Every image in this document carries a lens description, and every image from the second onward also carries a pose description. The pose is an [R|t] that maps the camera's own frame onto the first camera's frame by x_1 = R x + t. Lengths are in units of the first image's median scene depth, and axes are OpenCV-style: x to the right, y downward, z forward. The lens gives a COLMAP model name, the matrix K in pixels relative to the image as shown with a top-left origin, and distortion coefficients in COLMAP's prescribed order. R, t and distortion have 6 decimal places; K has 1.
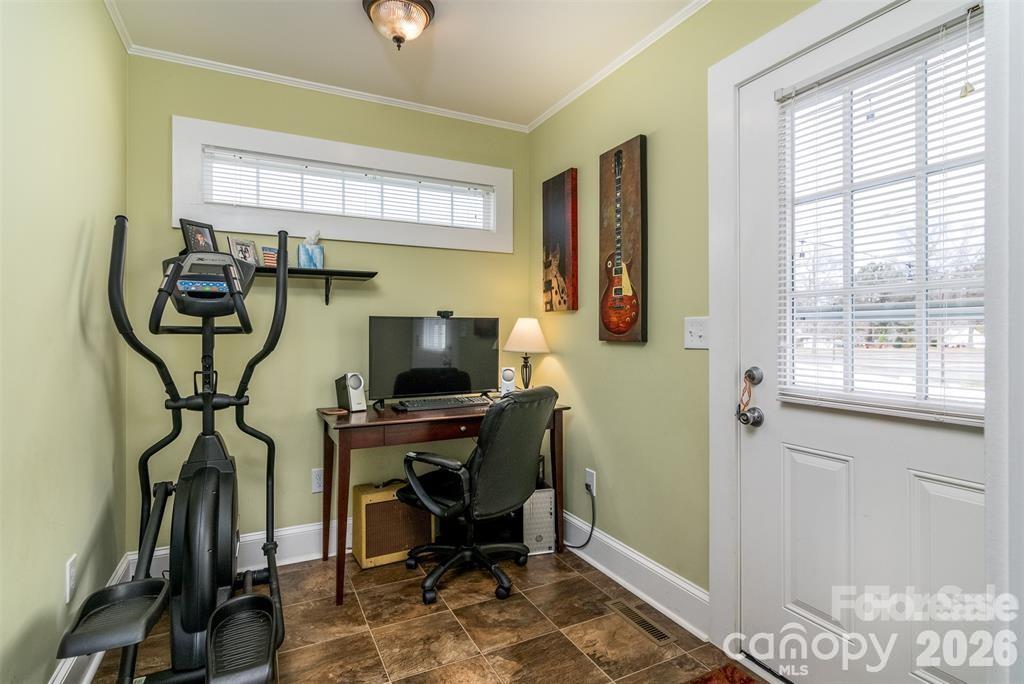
lens RADIAL K [[516.6, 0, 510.7], [0, 516.6, 314.4], [0, 0, 1]] dist [0.000237, -0.000071]
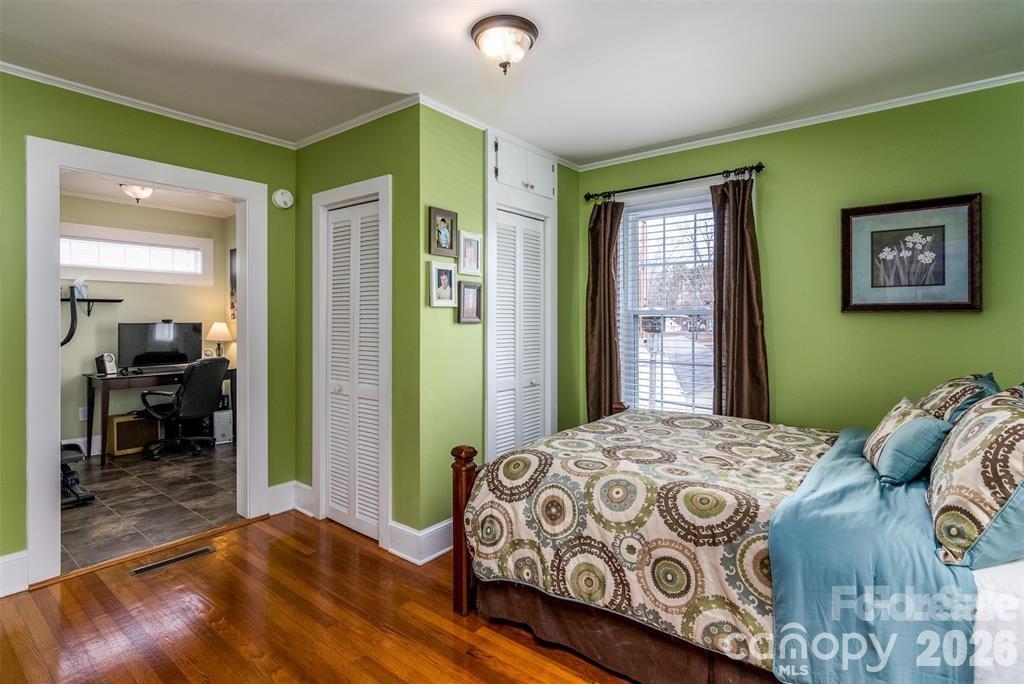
lens RADIAL K [[516.6, 0, 510.7], [0, 516.6, 314.4], [0, 0, 1]] dist [0.000237, -0.000071]
pose [[0.910239, 0.003356, 0.414071, 0.240418], [-0.013561, 0.999672, 0.021709, -0.087065], [-0.413862, -0.025375, 0.909986, -1.265313]]
